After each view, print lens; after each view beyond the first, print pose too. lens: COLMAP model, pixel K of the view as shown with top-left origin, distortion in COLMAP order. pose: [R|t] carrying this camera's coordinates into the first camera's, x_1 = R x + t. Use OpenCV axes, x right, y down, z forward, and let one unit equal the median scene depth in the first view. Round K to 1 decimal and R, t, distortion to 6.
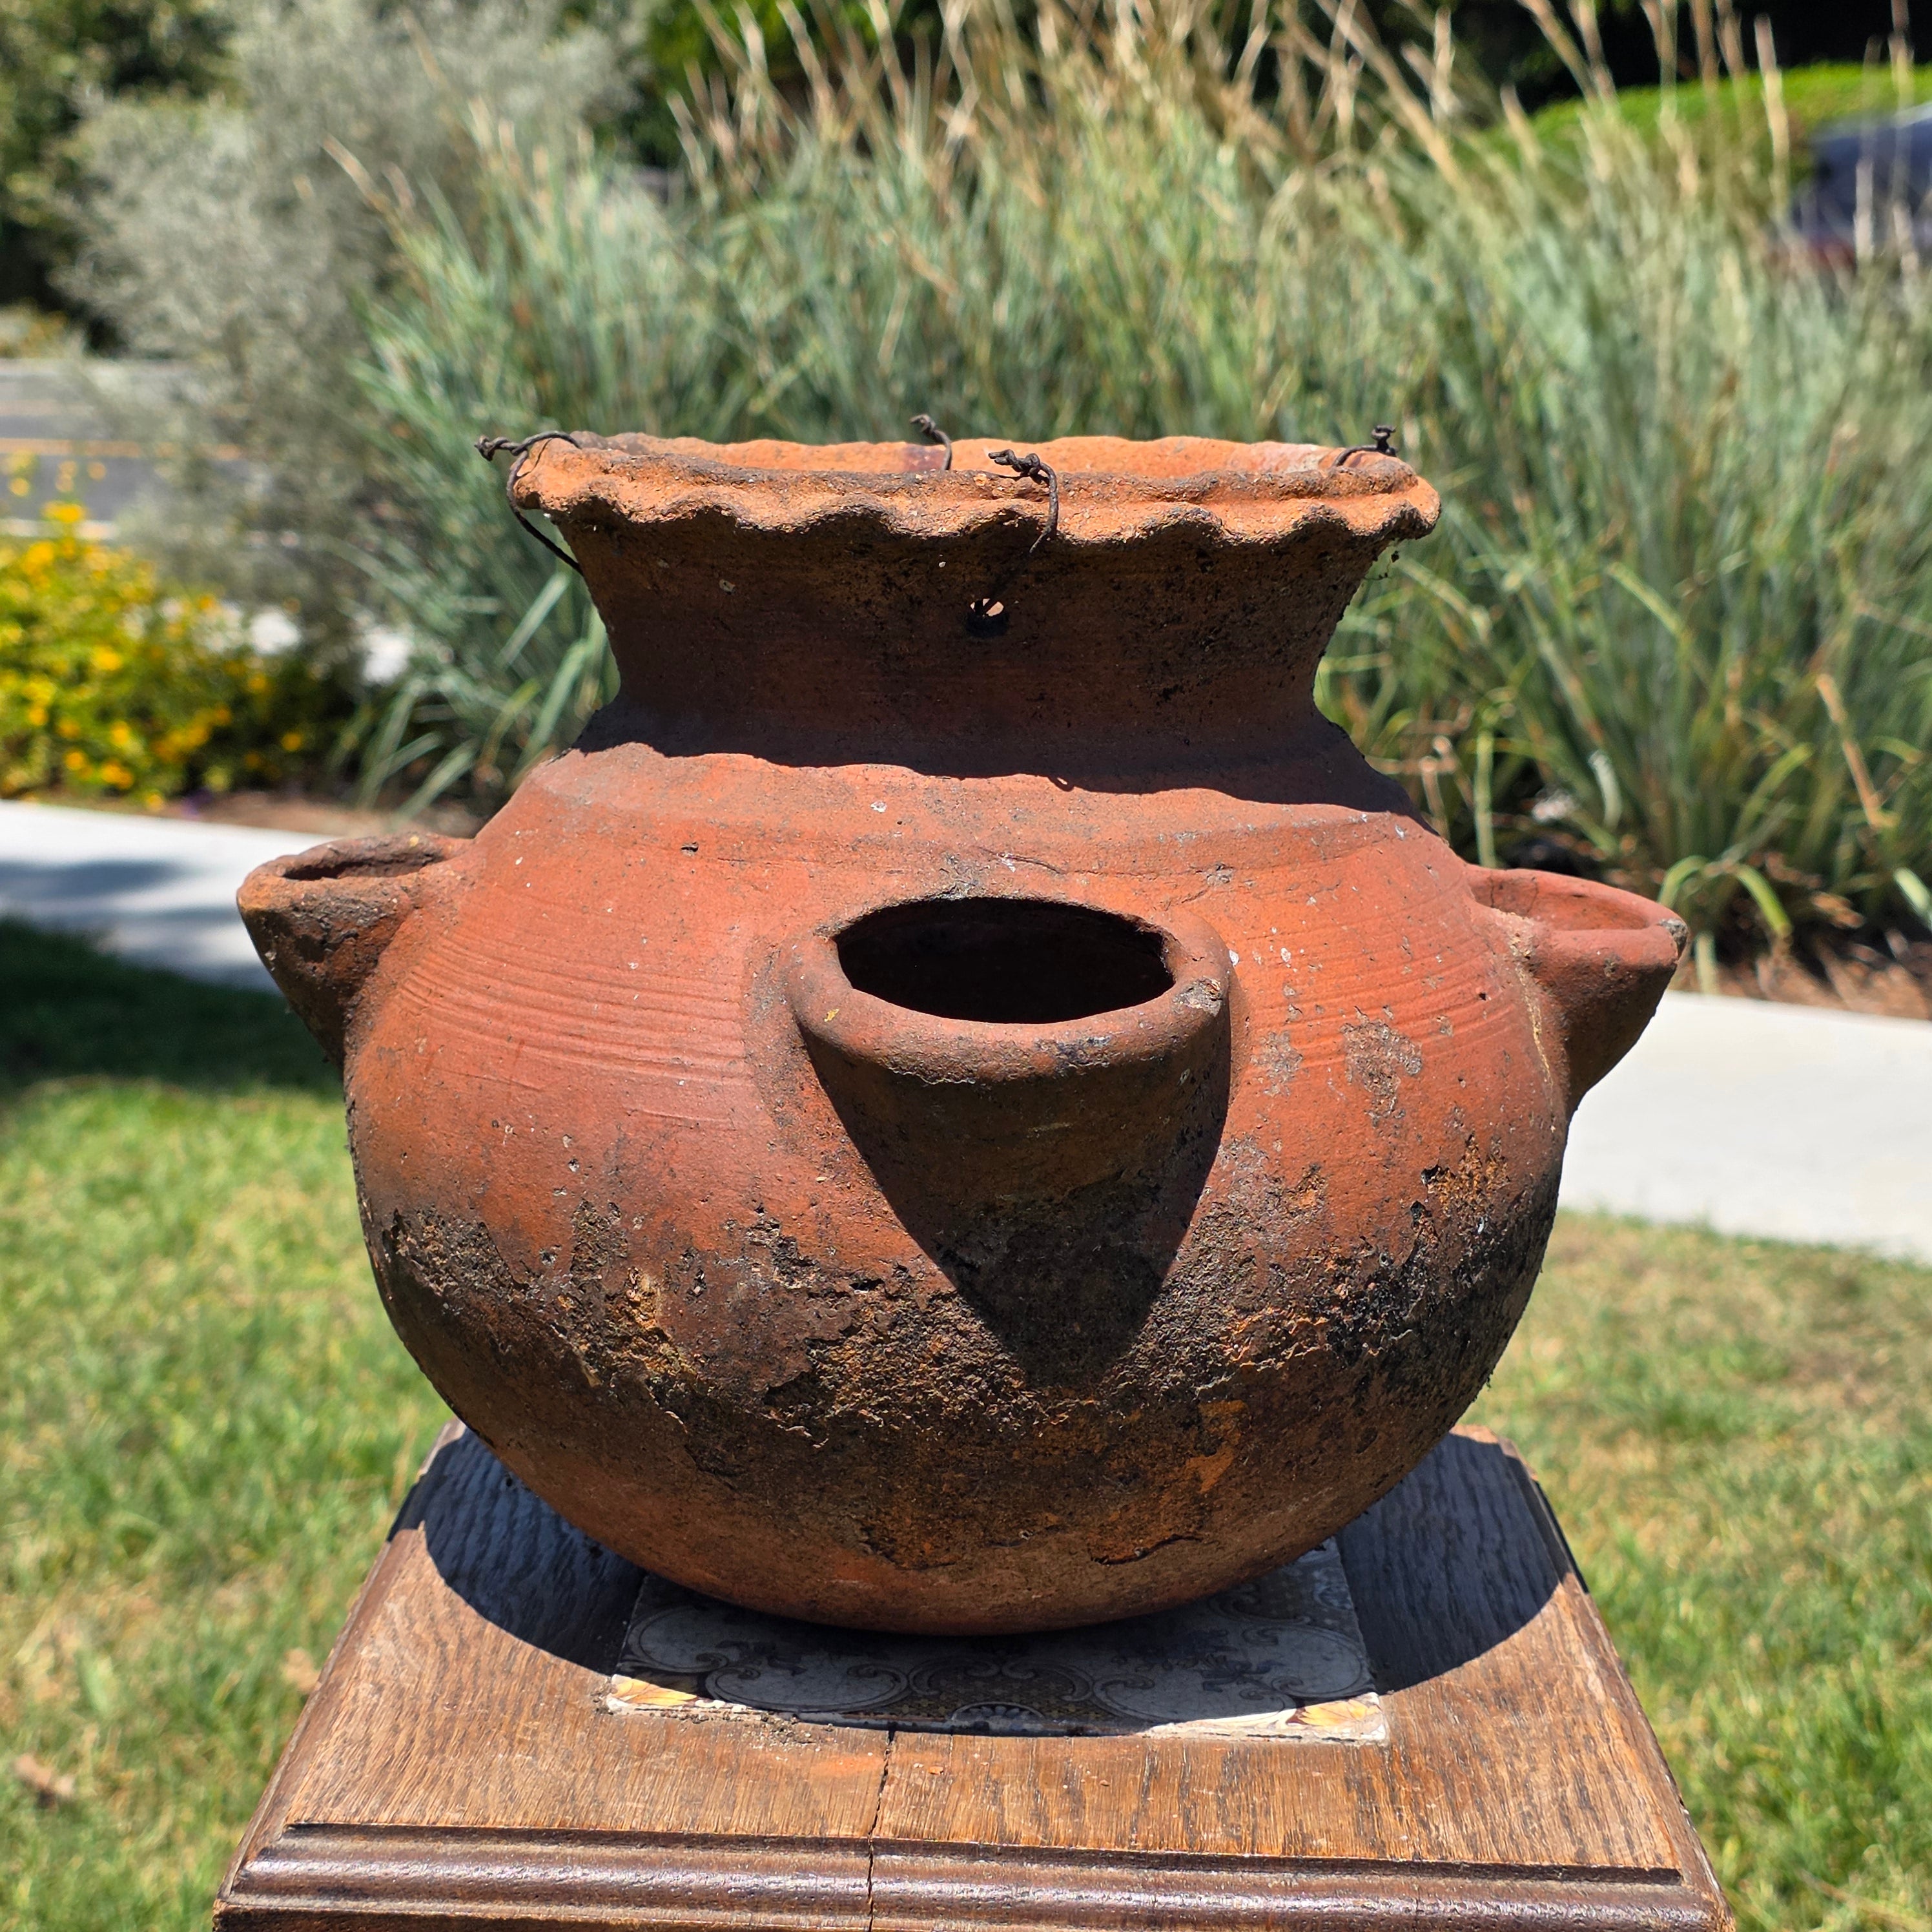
lens RADIAL K [[3524.7, 0, 833.9], [0, 3524.7, 985.5], [0, 0, 1]] dist [0.004360, -0.108535]
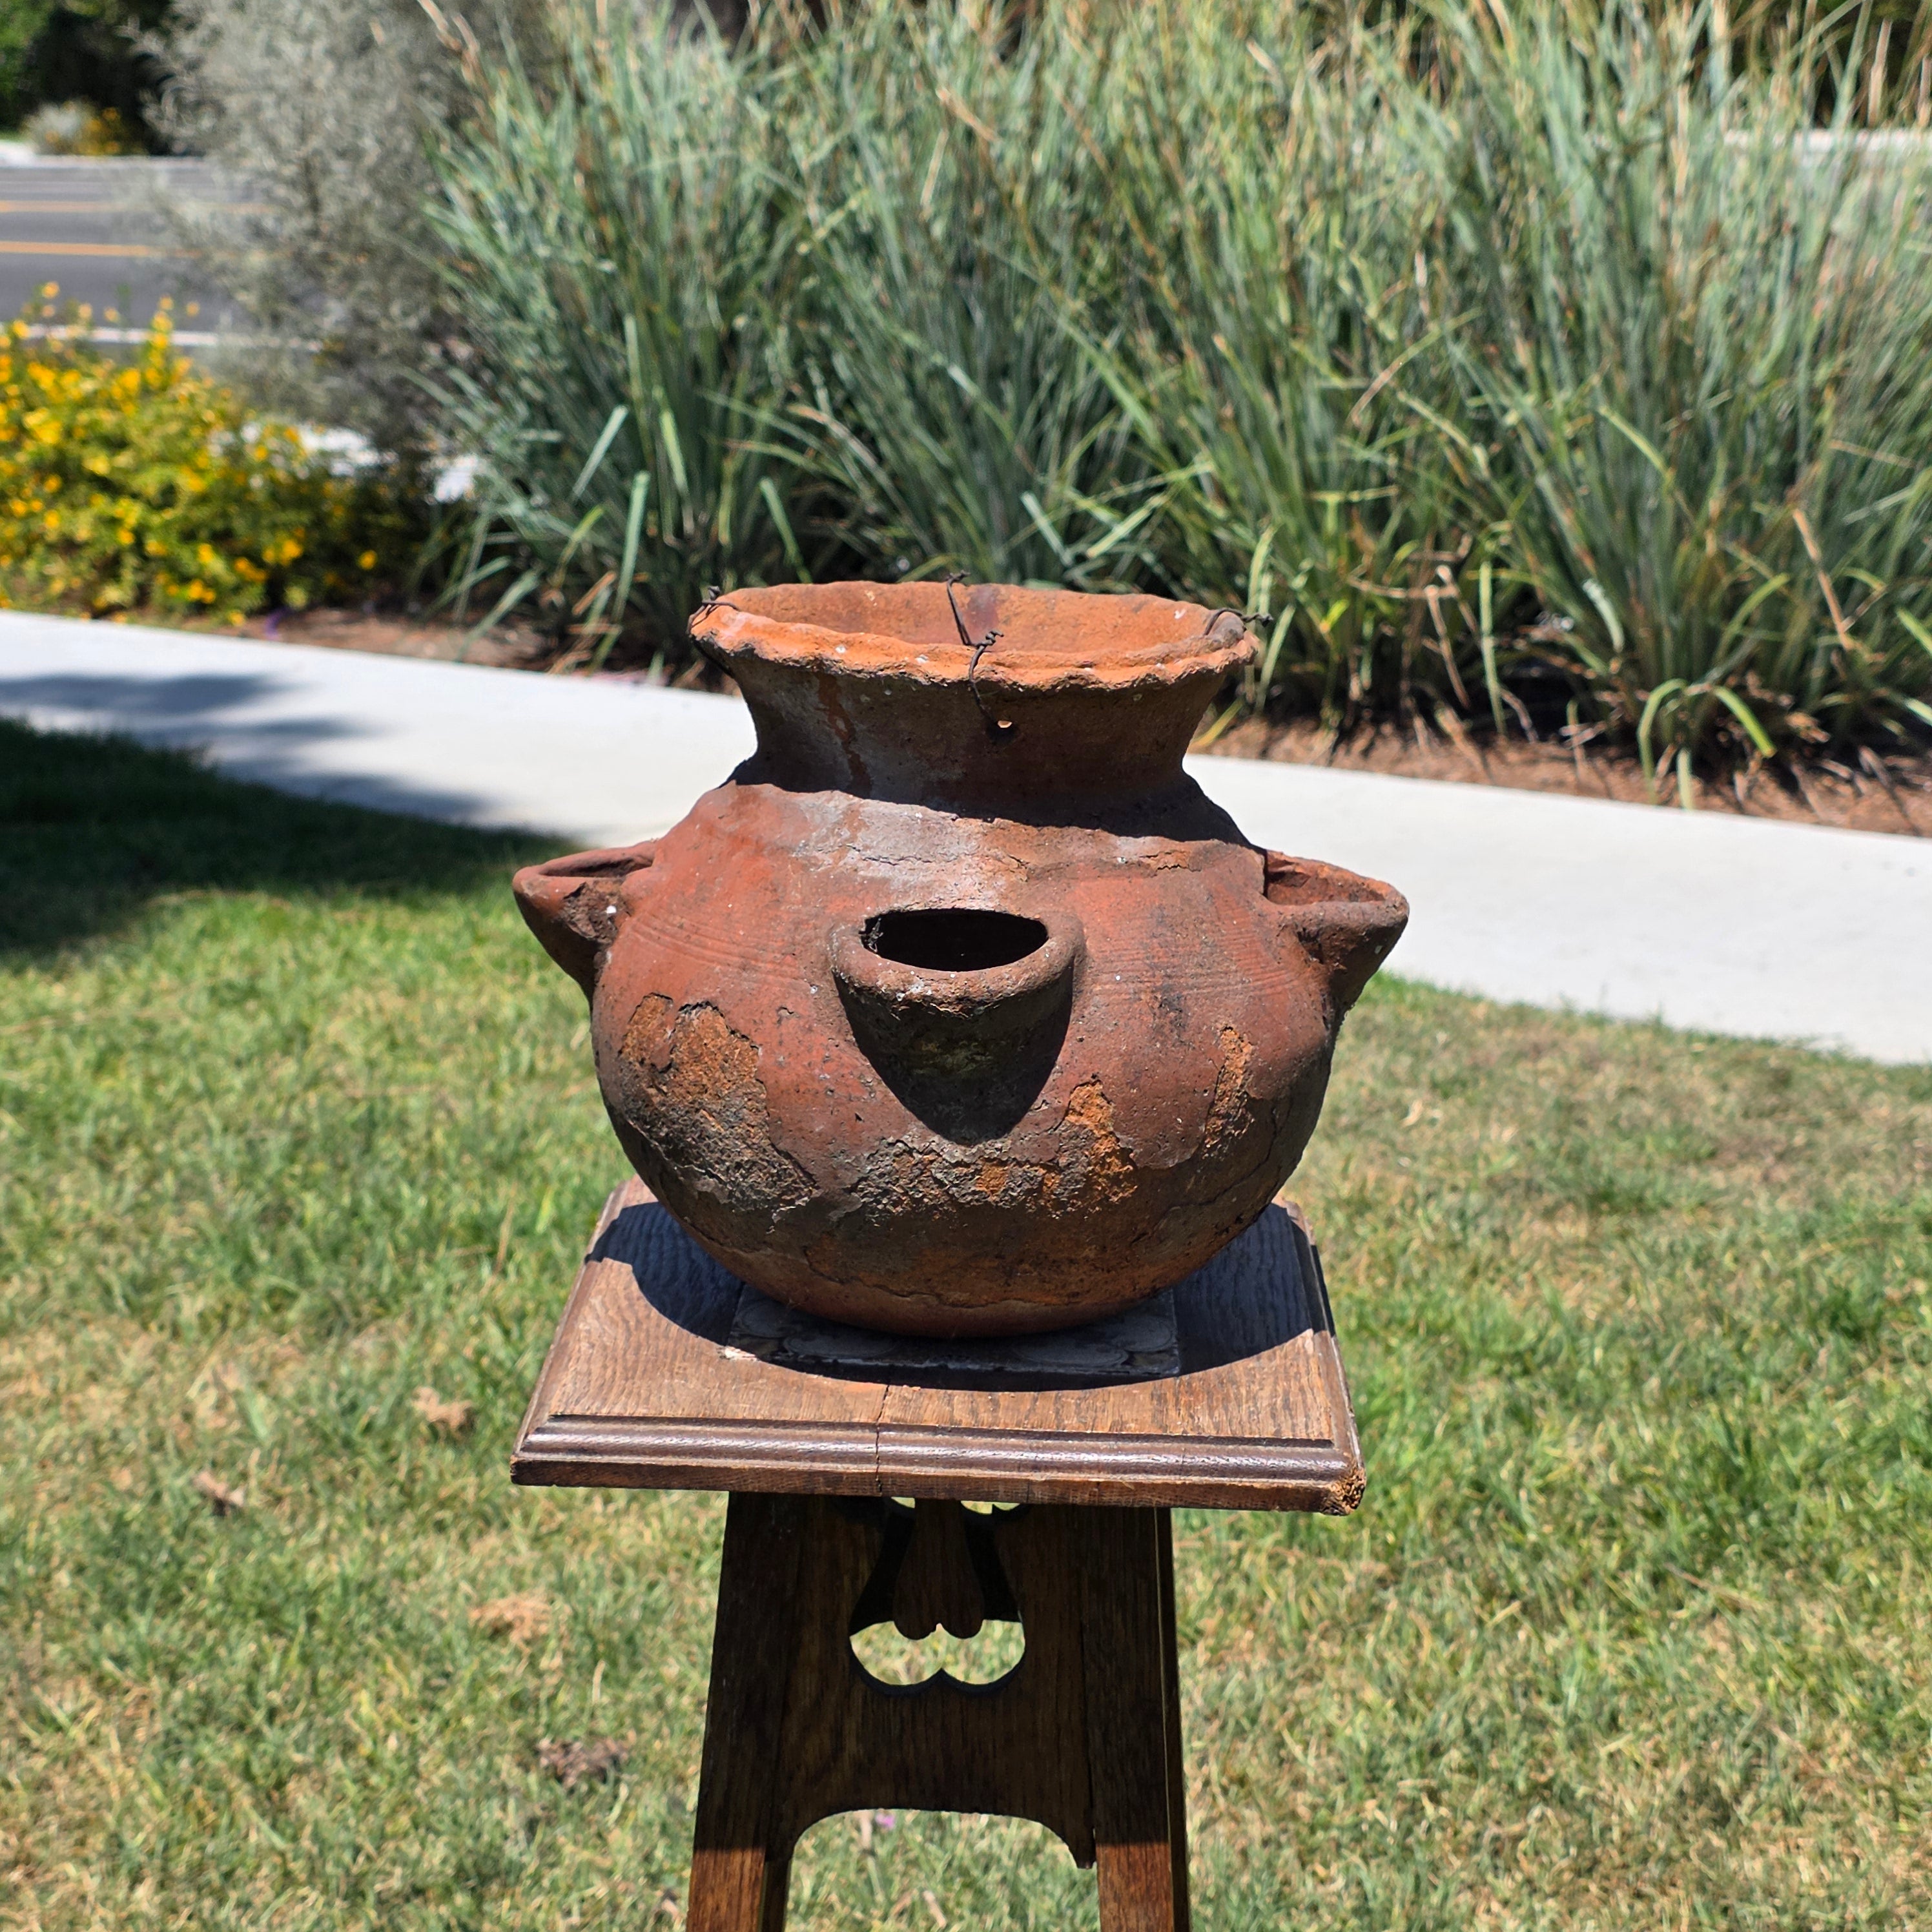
lens RADIAL K [[3524.7, 0, 833.9], [0, 3524.7, 985.5], [0, 0, 1]] dist [0.004360, -0.108535]
pose [[0.999901, -0.001522, -0.014007, 0.002519], [0.002387, 0.998076, 0.061957, -0.016369], [0.013886, -0.061985, 0.997981, -0.140915]]
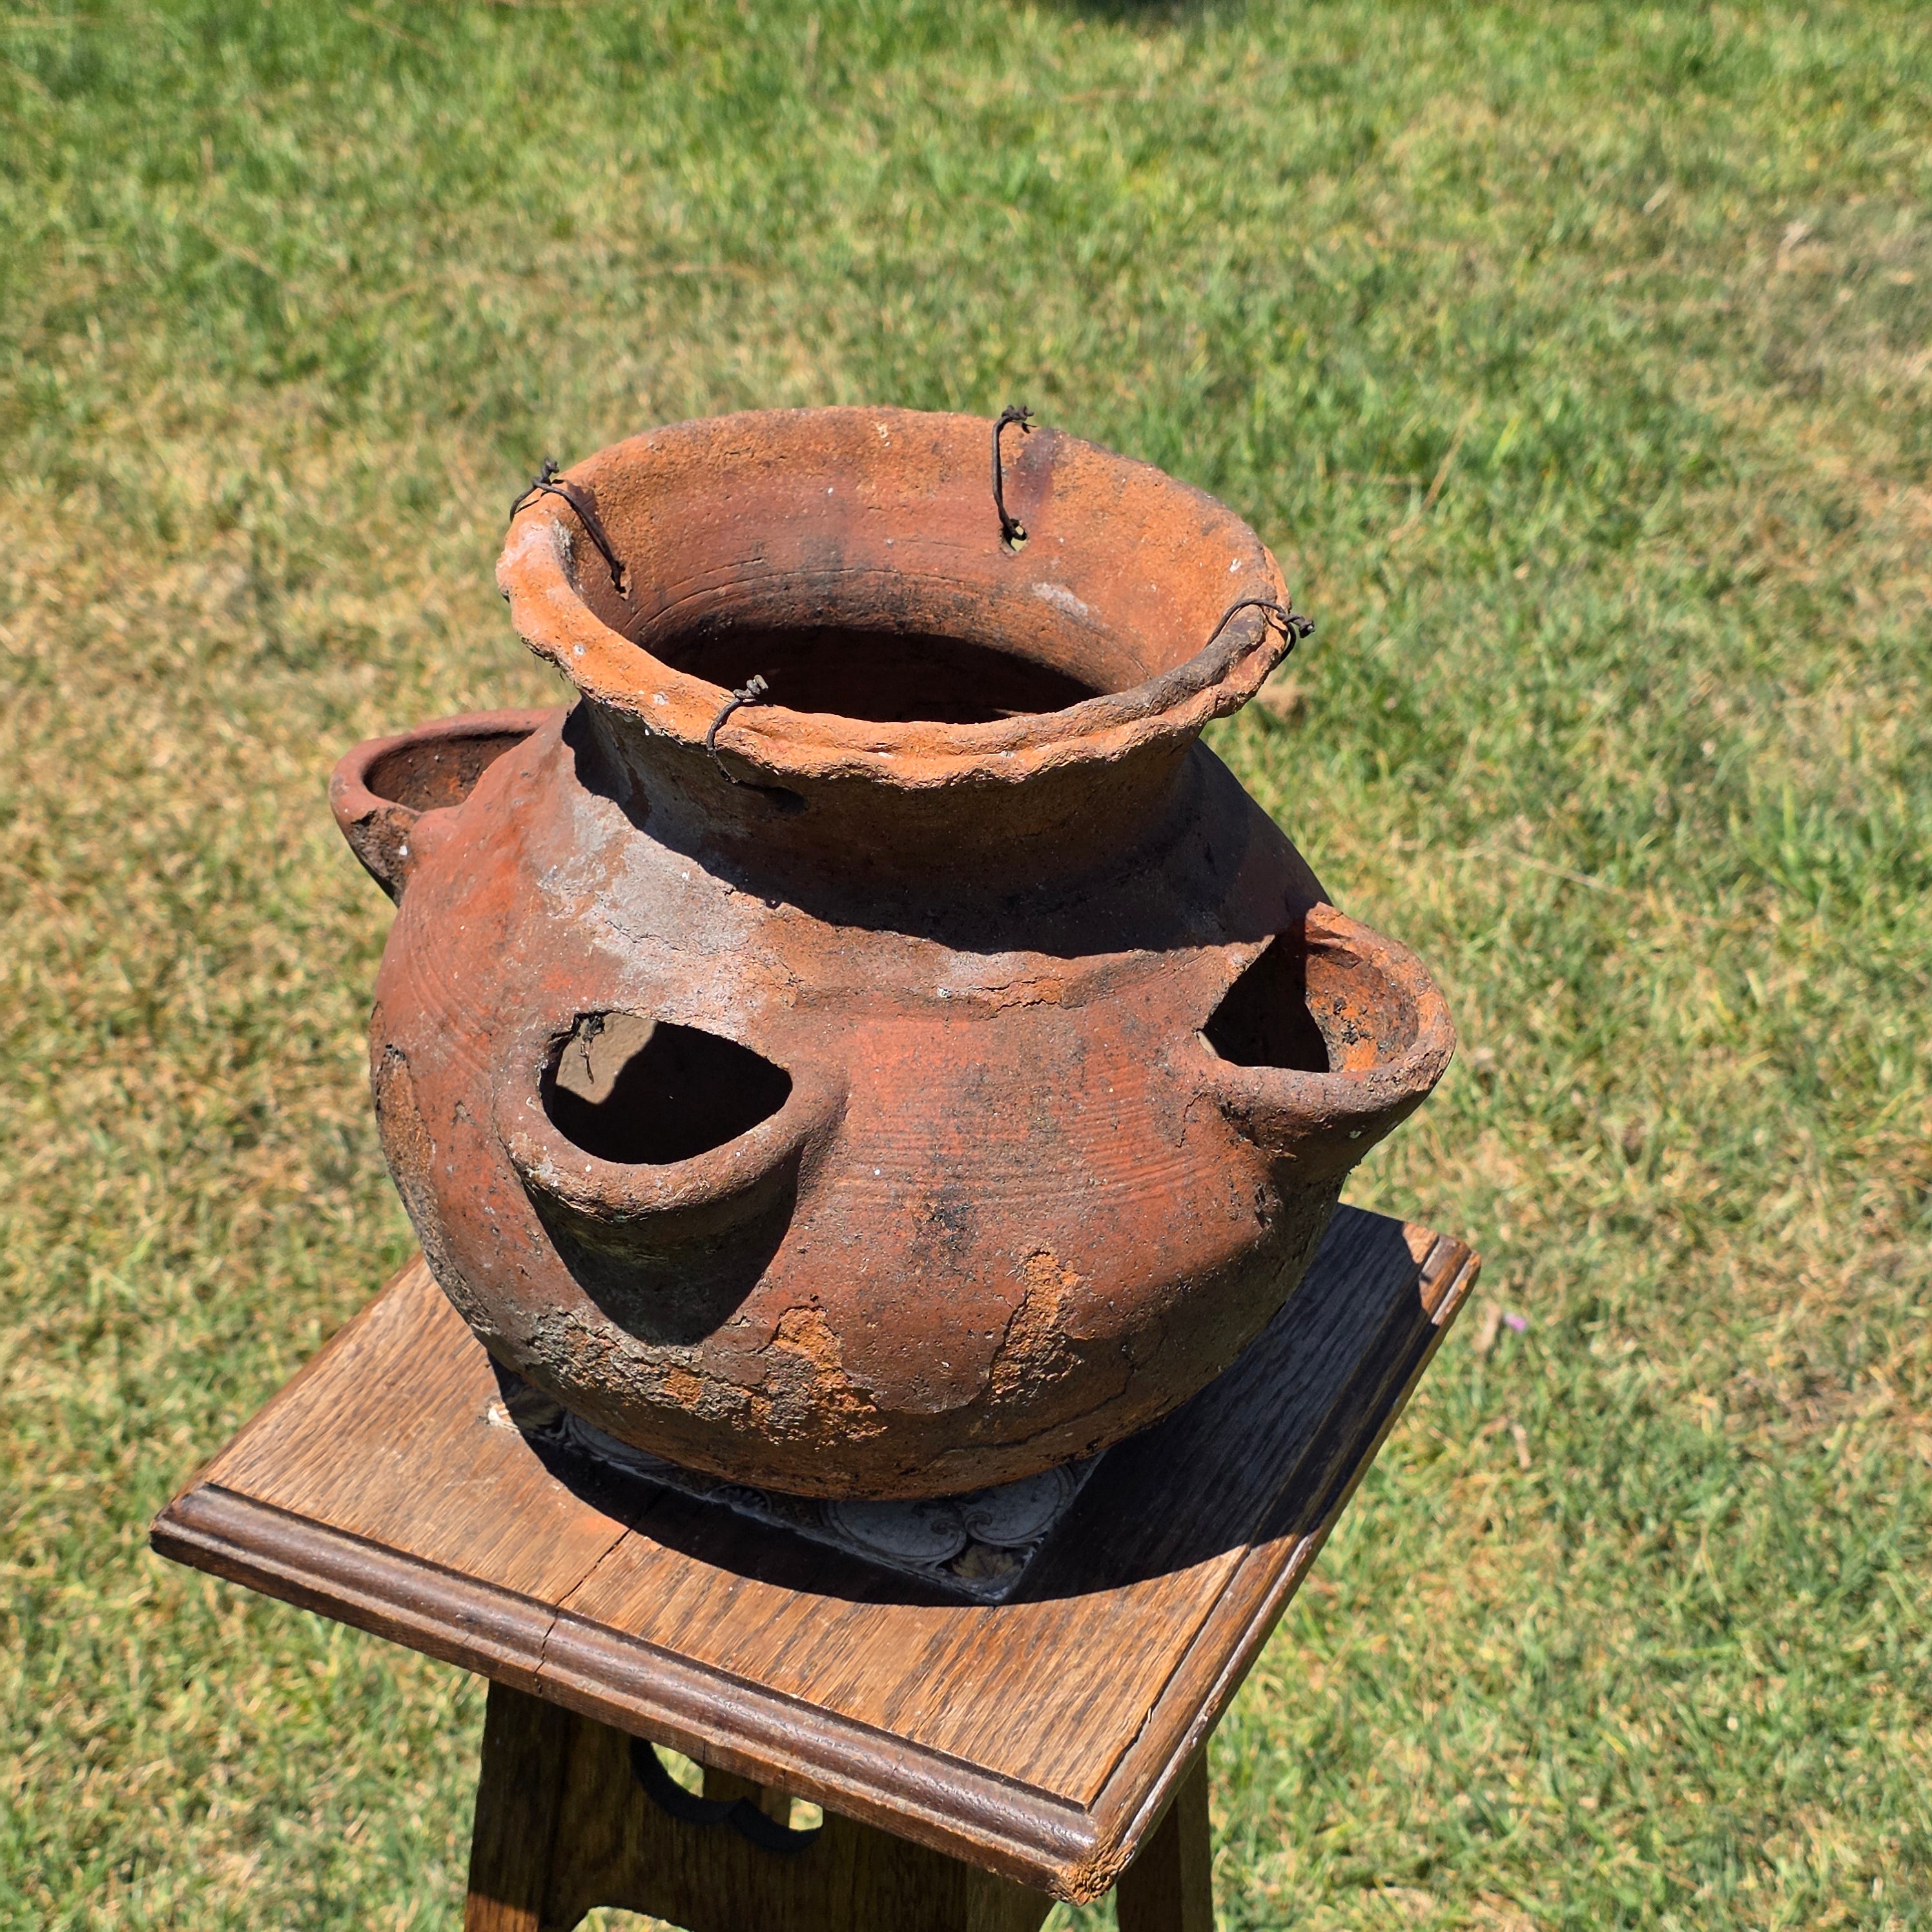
lens RADIAL K [[3472.7, 0, 975.9], [0, 3472.7, 993.3], [0, 0, 1]] dist [0.084358, -0.433485]
pose [[0.923494, 0.224207, -0.311271, 0.099265], [-0.094087, 0.919018, 0.382823, -0.096632], [0.371895, -0.324249, 0.869803, -0.010477]]
